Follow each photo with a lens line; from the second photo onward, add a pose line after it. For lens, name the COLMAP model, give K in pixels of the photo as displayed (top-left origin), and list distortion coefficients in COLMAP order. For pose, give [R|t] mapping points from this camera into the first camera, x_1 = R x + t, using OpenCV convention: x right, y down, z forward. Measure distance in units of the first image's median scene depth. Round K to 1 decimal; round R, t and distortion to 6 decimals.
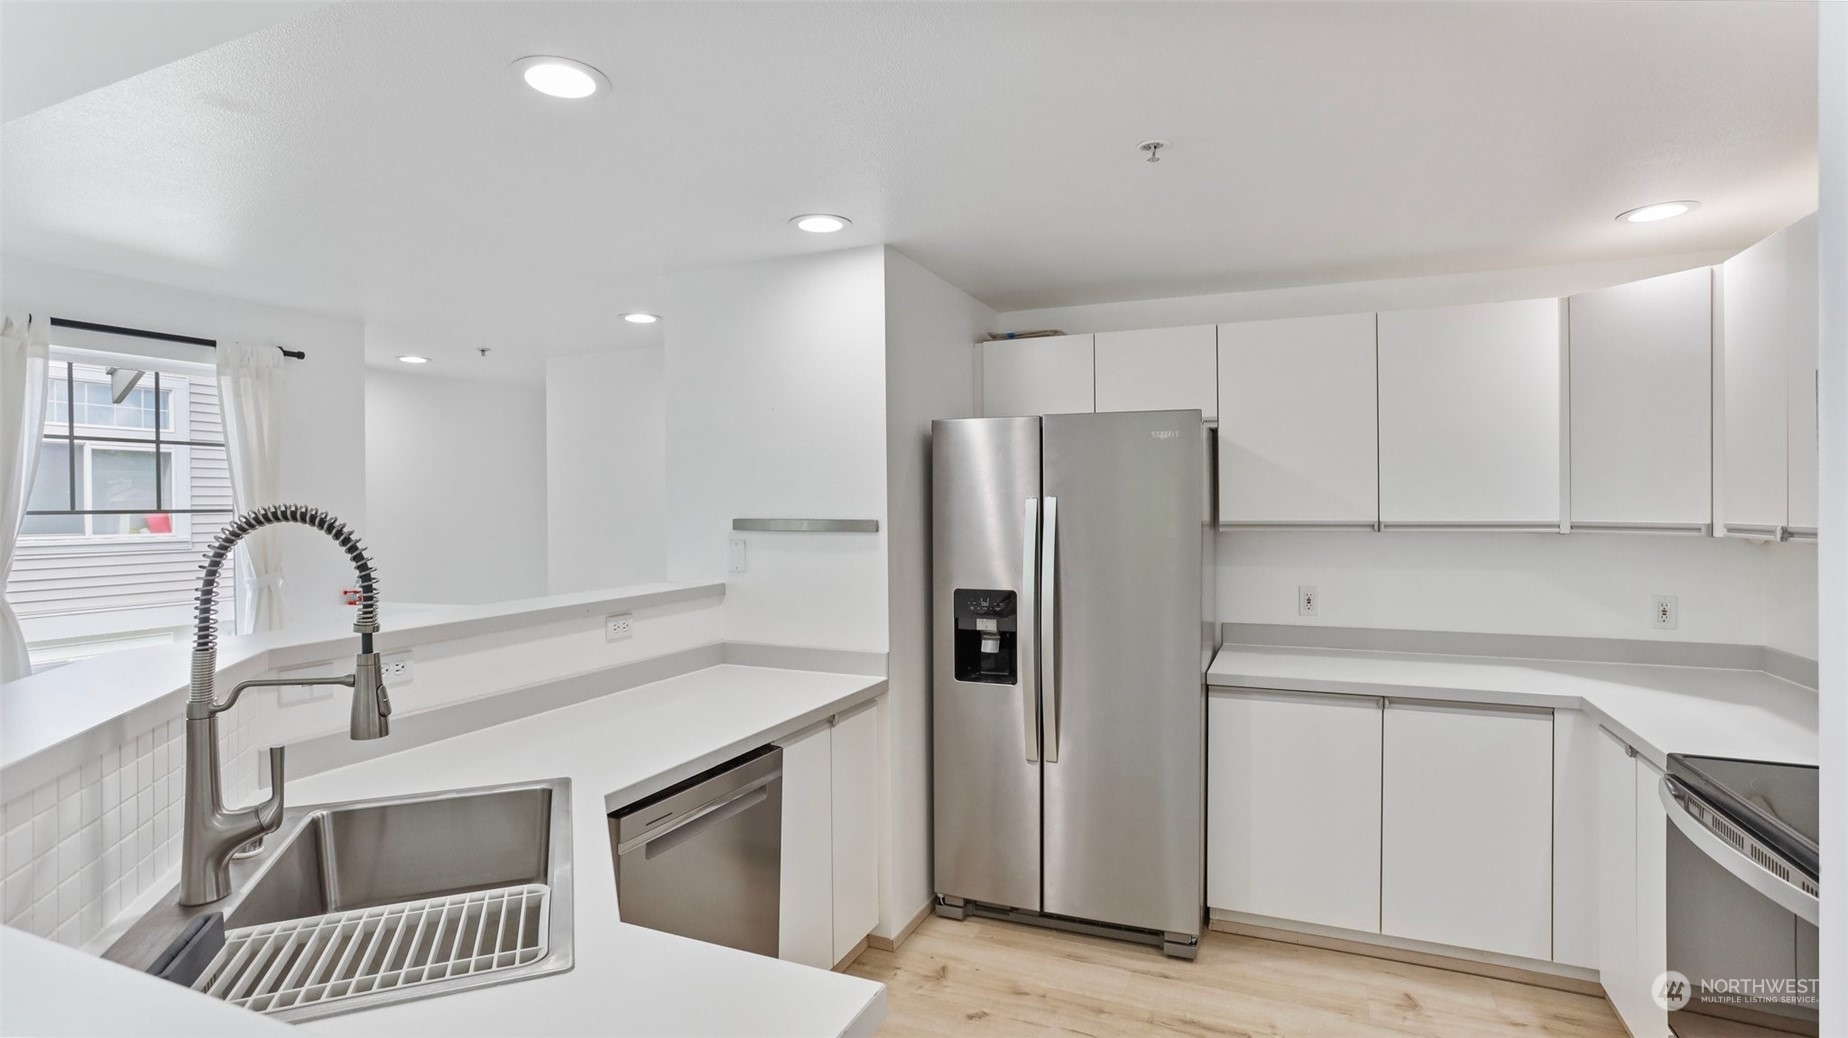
lens RADIAL K [[901.6, 0, 915.7], [0, 901.6, 505.0], [0, 0, 1]] dist [-0.039937, 0.029545]
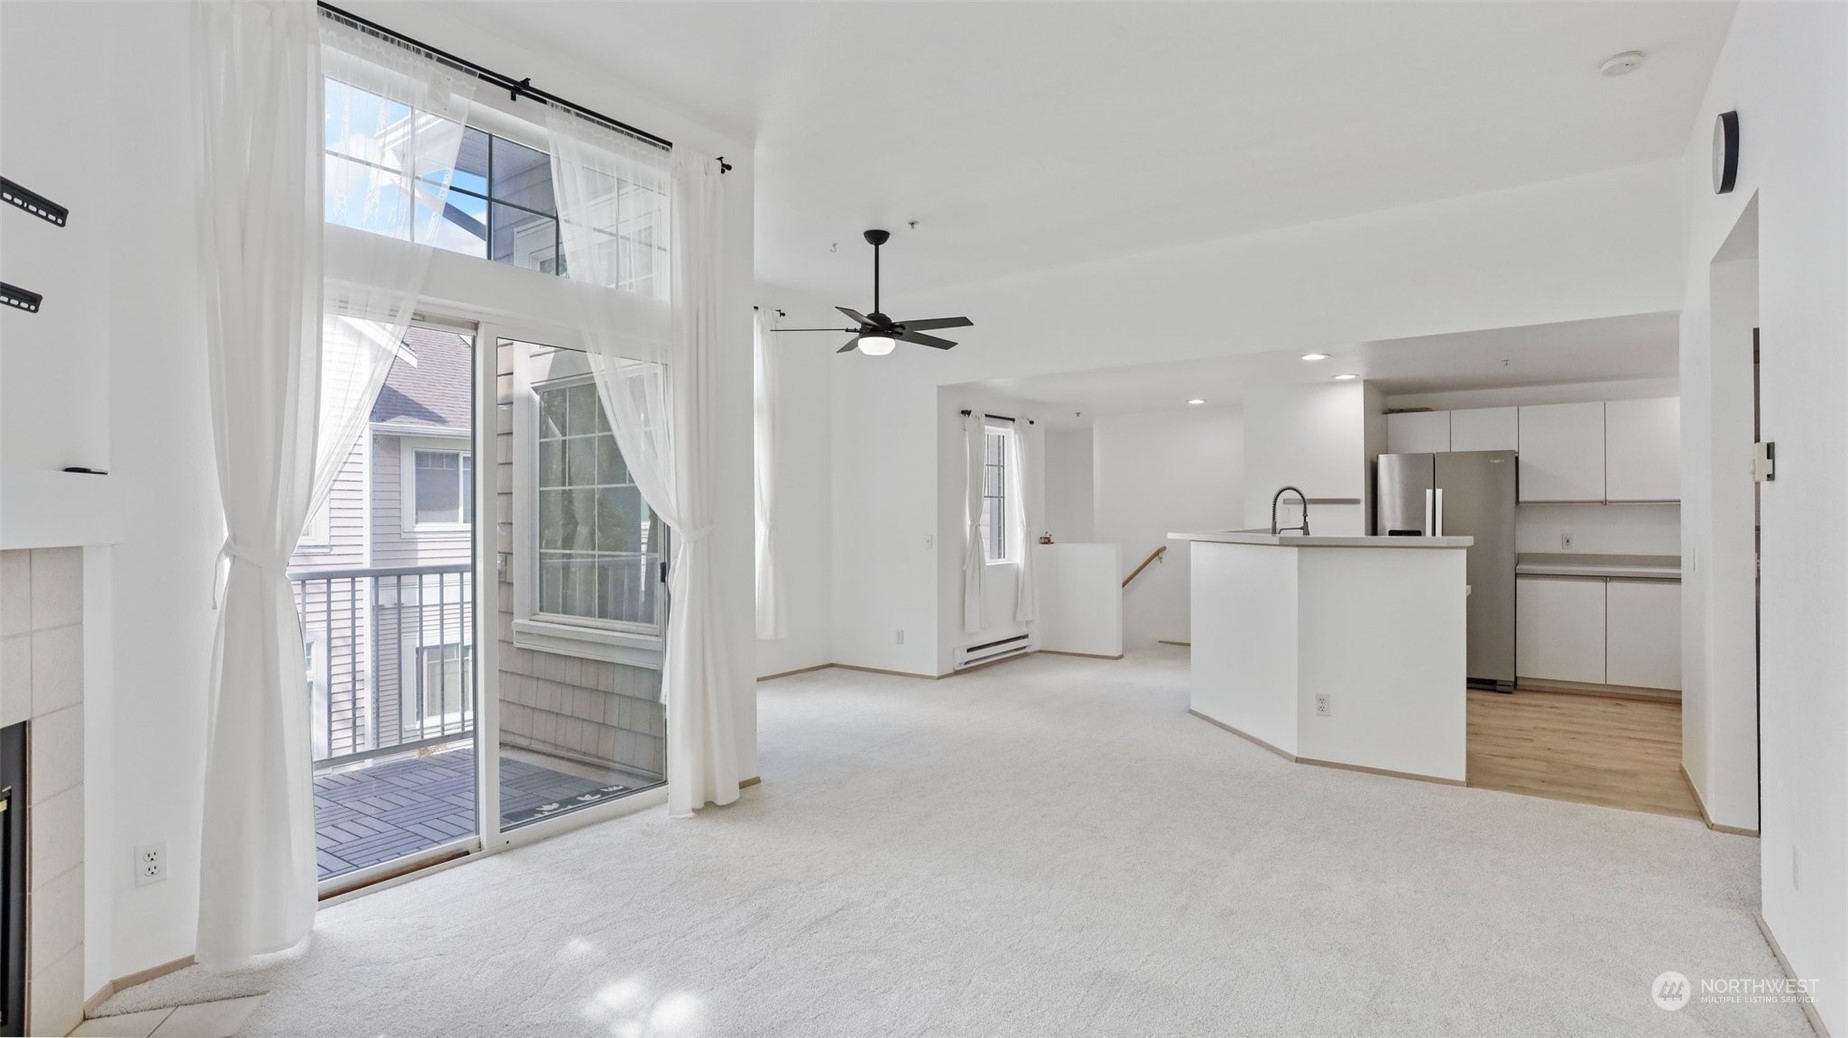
lens RADIAL K [[901.6, 0, 915.7], [0, 901.6, 505.0], [0, 0, 1]] dist [-0.039937, 0.029545]
pose [[0.977554, 0.003185, -0.210662, -0.602265], [-0.005866, 0.999910, -0.012099, 0.061246], [0.210605, 0.013063, 0.977484, -1.330687]]
